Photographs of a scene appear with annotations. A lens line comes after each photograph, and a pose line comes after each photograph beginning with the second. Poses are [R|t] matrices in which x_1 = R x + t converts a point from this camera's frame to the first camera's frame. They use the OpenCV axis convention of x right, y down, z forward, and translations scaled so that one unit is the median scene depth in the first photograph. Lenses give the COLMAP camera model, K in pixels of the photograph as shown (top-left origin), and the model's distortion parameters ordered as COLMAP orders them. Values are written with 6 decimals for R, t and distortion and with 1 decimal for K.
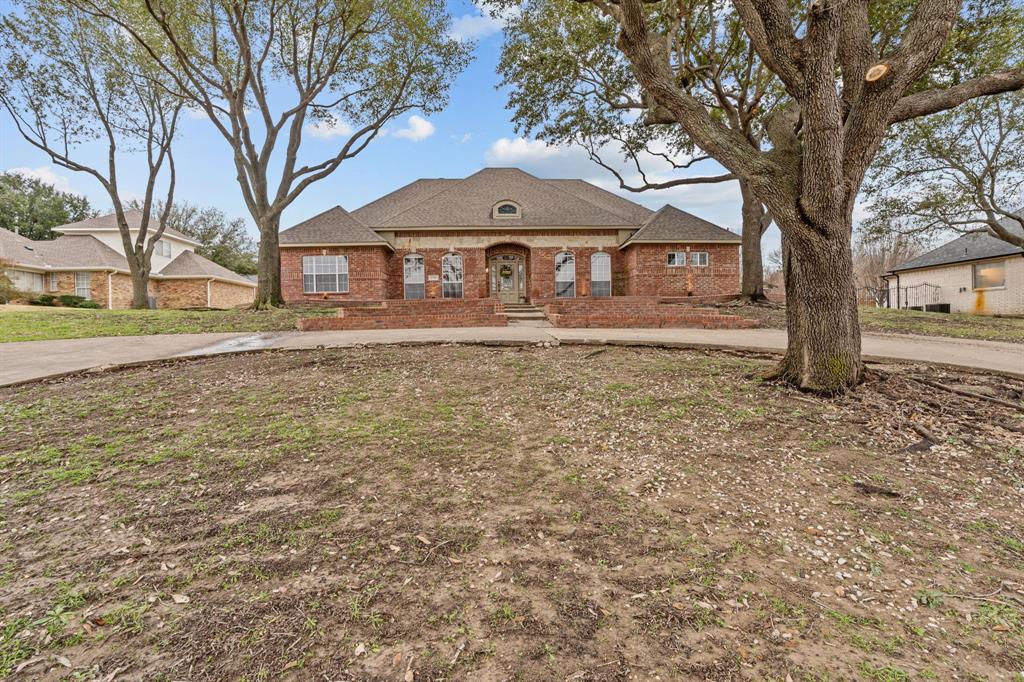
lens RADIAL K [[499.8, 0, 512.0], [0, 499.8, 341.0], [0, 0, 1]] dist [-0.002197, -0.000072]
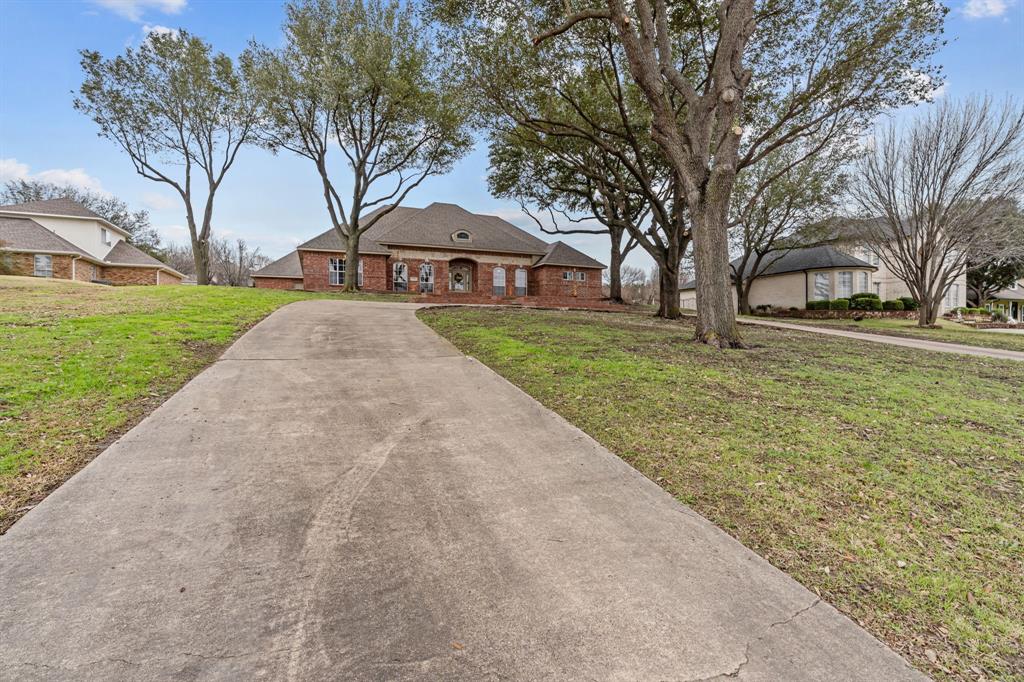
lens RADIAL K [[476.9, 0, 513.0], [0, 476.9, 346.1], [0, 0, 1]] dist [0.001192, 0.000274]
pose [[0.944207, 0.009411, 0.329217, -0.338874], [-0.008165, 0.999953, -0.005168, 0.072889], [-0.329250, 0.002192, 0.944240, -0.399012]]
